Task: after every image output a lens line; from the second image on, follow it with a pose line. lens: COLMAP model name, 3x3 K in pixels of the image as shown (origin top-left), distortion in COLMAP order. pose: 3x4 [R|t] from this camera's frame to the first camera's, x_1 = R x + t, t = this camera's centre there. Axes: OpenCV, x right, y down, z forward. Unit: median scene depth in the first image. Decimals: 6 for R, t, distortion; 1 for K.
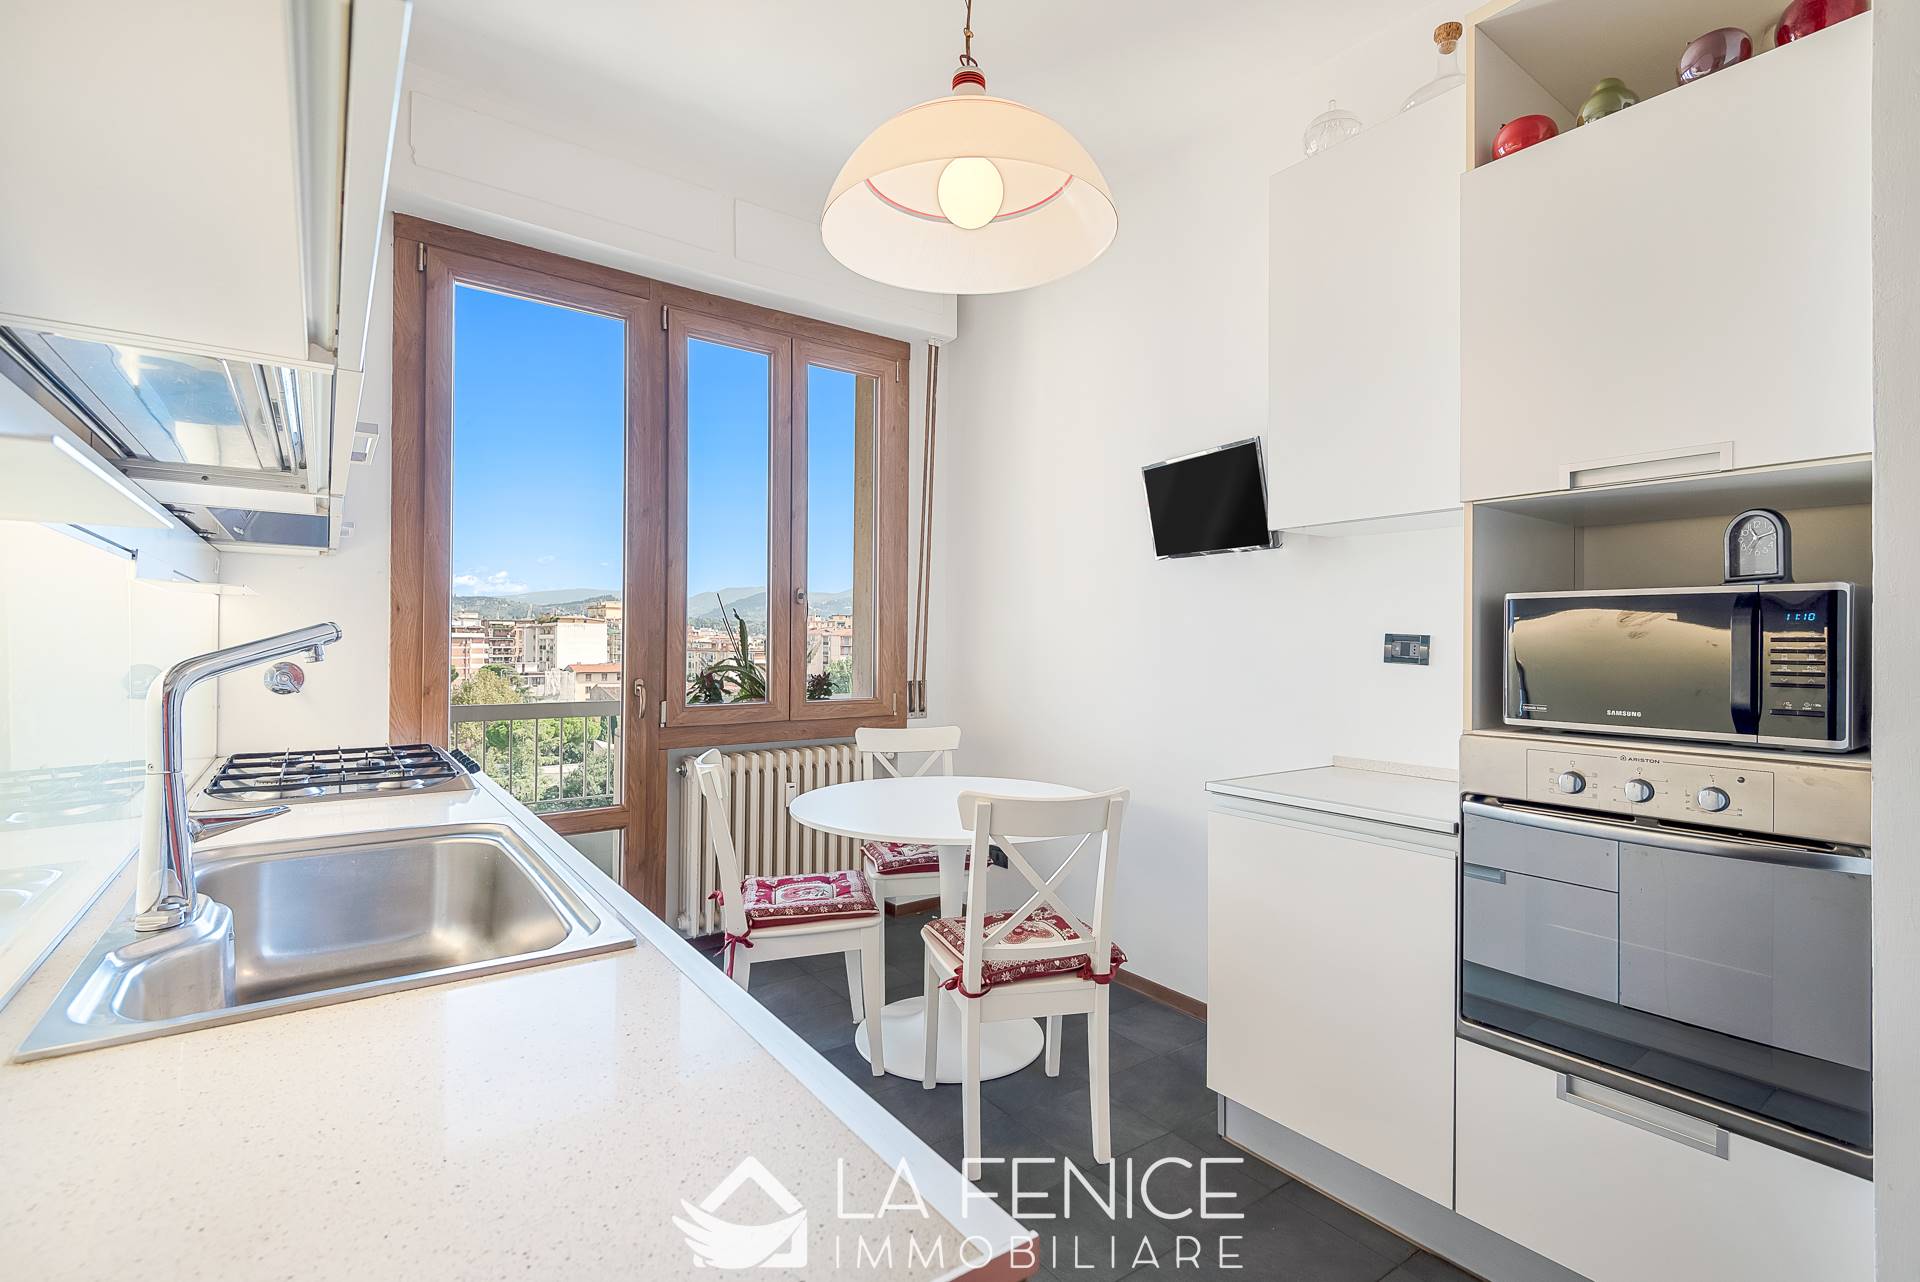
lens RADIAL K [[869.2, 0, 960.0], [0, 869.2, 641.0], [0, 0, 1]] dist [0.024510, -0.019413]
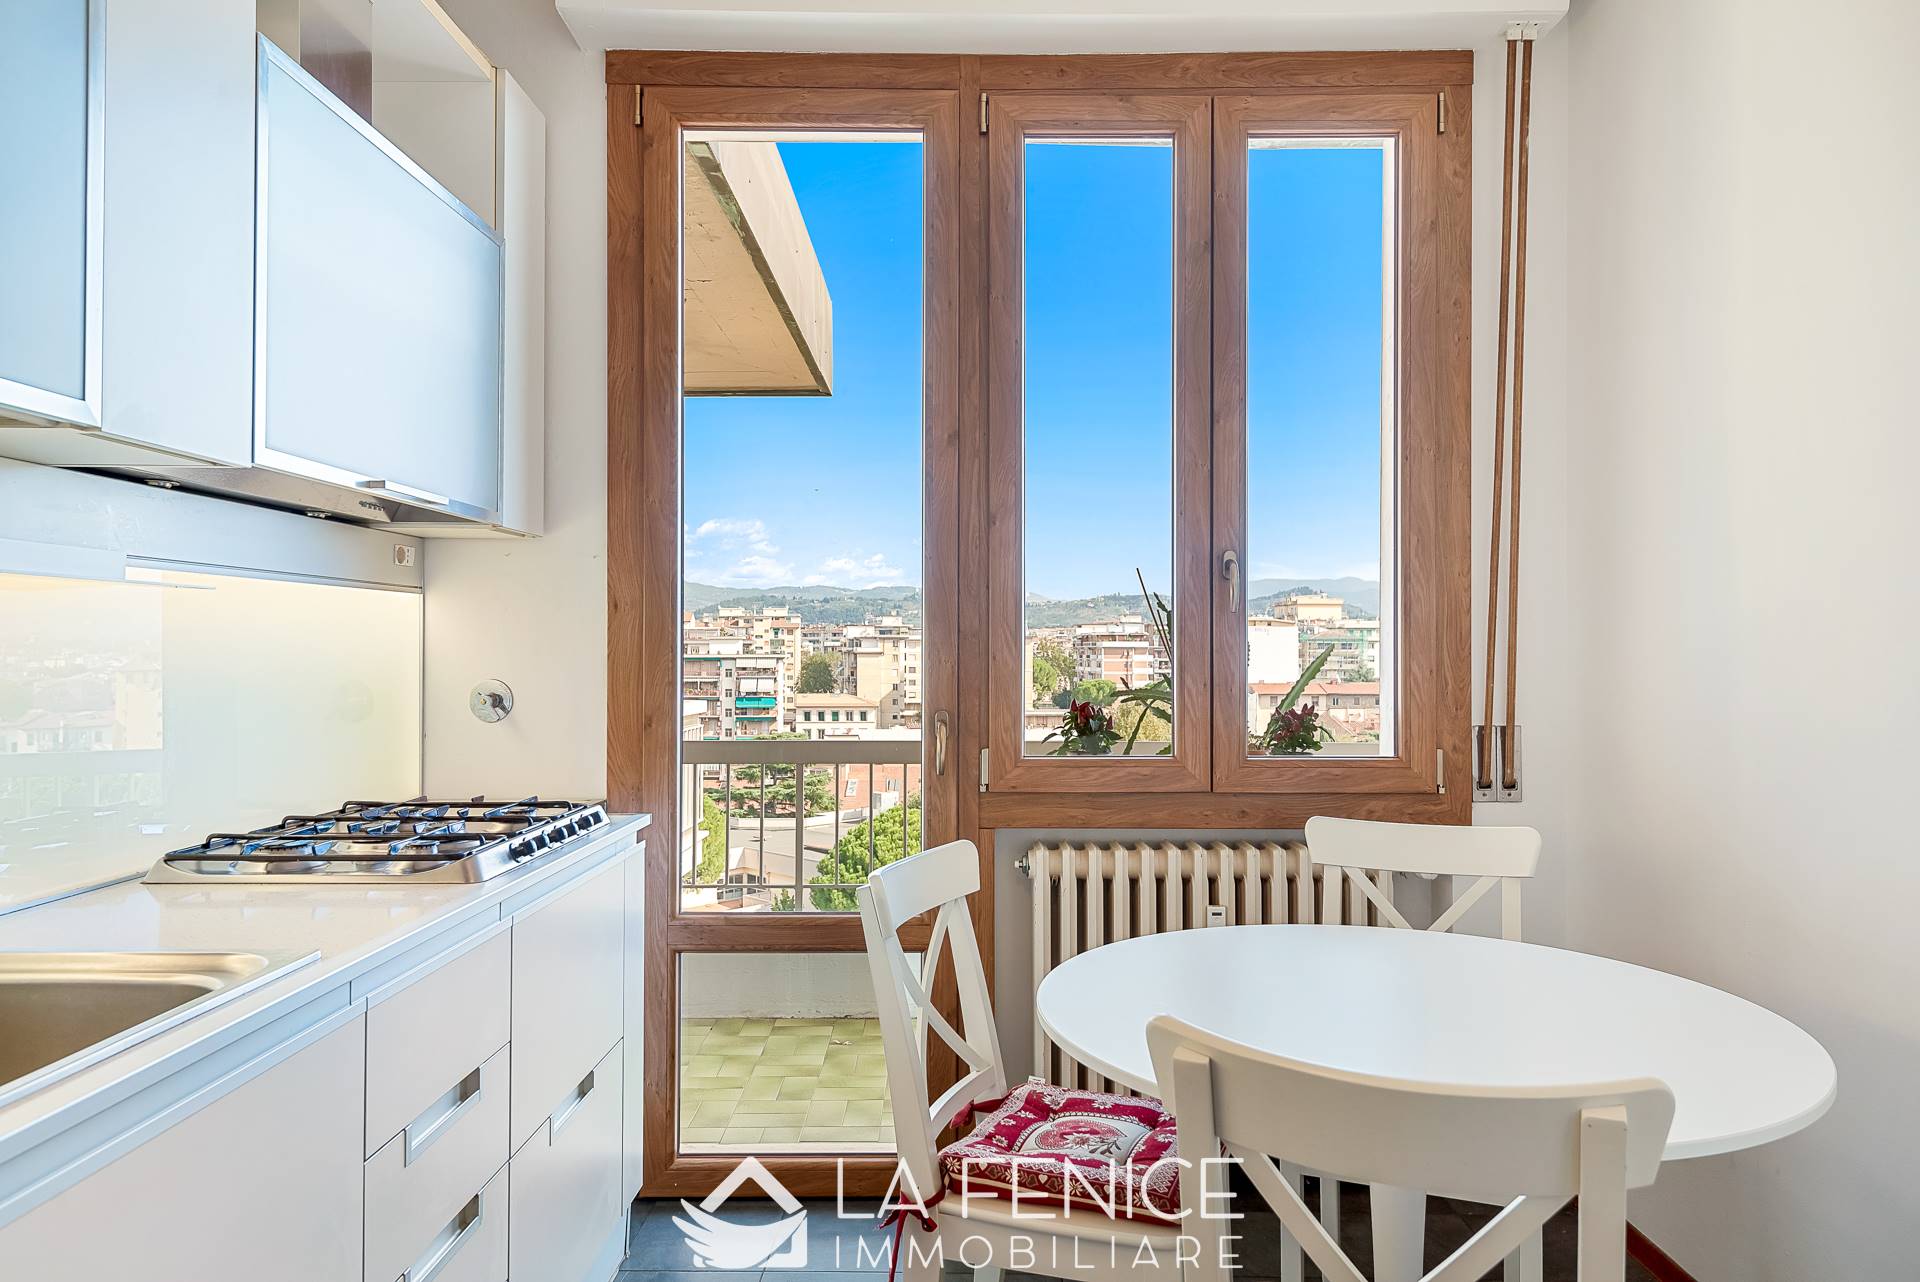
lens RADIAL K [[1262.5, 0, 981.5], [0, 1262.5, 639.3], [0, 0, 1]] dist [0.027096, -0.003045]
pose [[0.803107, -0.011770, -0.595719, 0.166346], [0.006678, 0.999920, -0.010753, 0.002751], [0.595798, 0.004658, 0.803121, 0.276710]]
